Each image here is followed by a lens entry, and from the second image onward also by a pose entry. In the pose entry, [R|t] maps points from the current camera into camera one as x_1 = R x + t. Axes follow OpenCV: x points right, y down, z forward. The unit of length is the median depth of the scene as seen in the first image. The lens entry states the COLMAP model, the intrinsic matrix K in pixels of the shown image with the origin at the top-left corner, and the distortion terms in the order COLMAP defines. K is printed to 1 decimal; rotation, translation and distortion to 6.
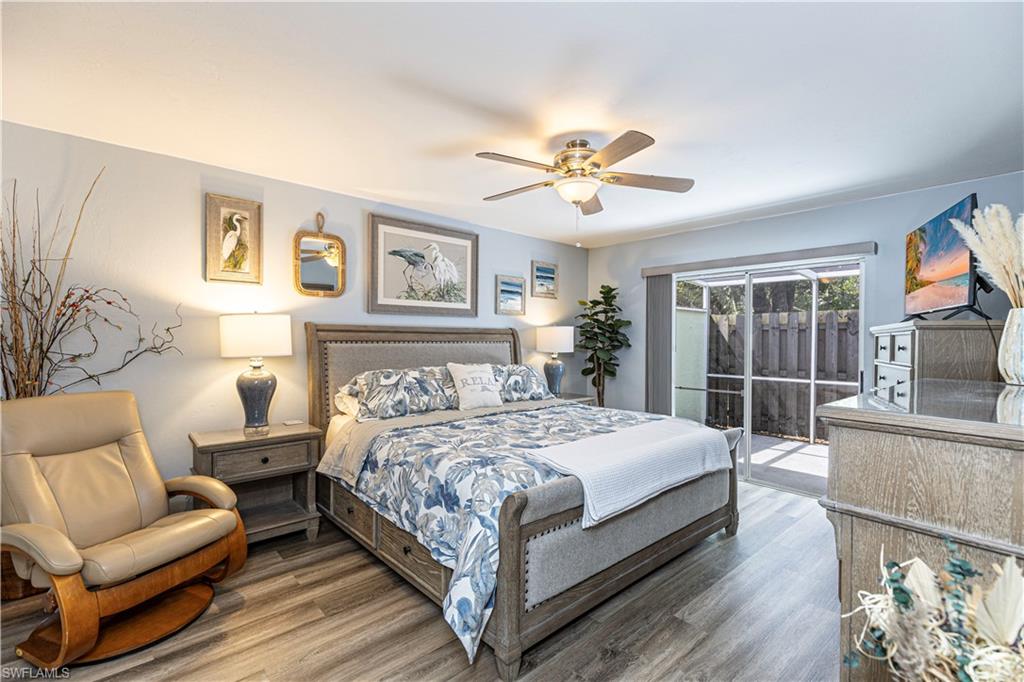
lens RADIAL K [[456.8, 0, 511.0], [0, 456.8, 342.3], [0, 0, 1]] dist [0.007473, -0.000735]
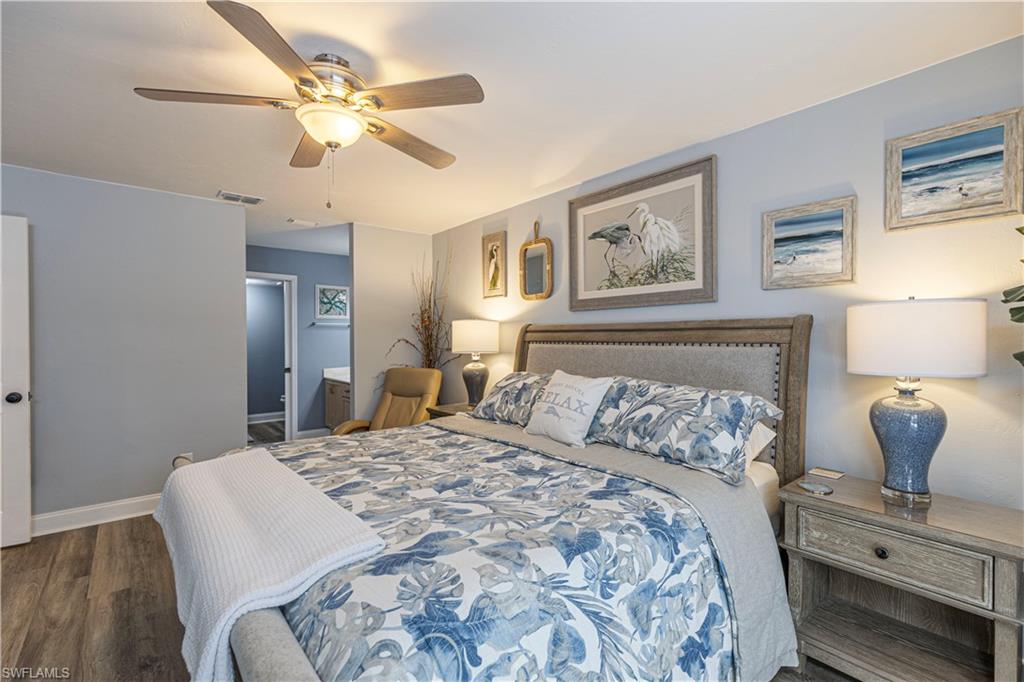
lens RADIAL K [[450.7, 0, 512.9], [0, 450.7, 339.5], [0, 0, 1]] dist [0.002196, 0.000071]
pose [[-0.022271, -0.003592, -0.999746, 0.573902], [-0.008099, 0.999961, -0.003412, -0.002764], [0.999719, 0.008021, -0.022300, 0.881018]]
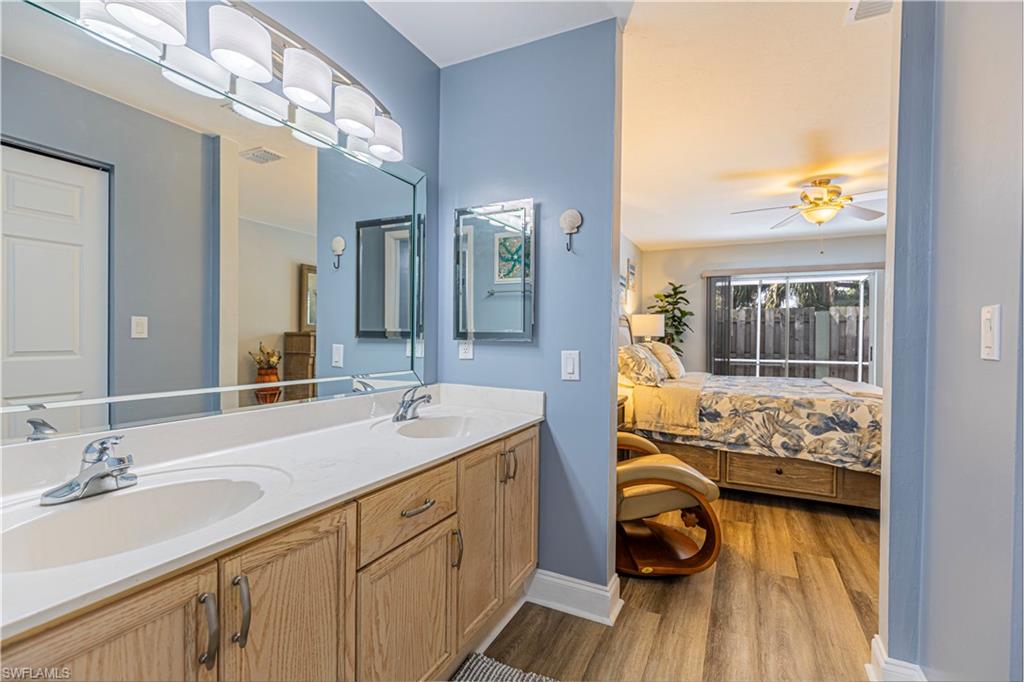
lens RADIAL K [[456.8, 0, 505.4], [0, 456.8, 342.7], [0, 0, 1]] dist [0.007473, -0.000735]
pose [[0.930299, -0.002301, 0.366794, -0.840766], [-0.000095, 0.999979, 0.006516, 0.036732], [-0.366801, -0.006097, 0.930279, 0.021435]]
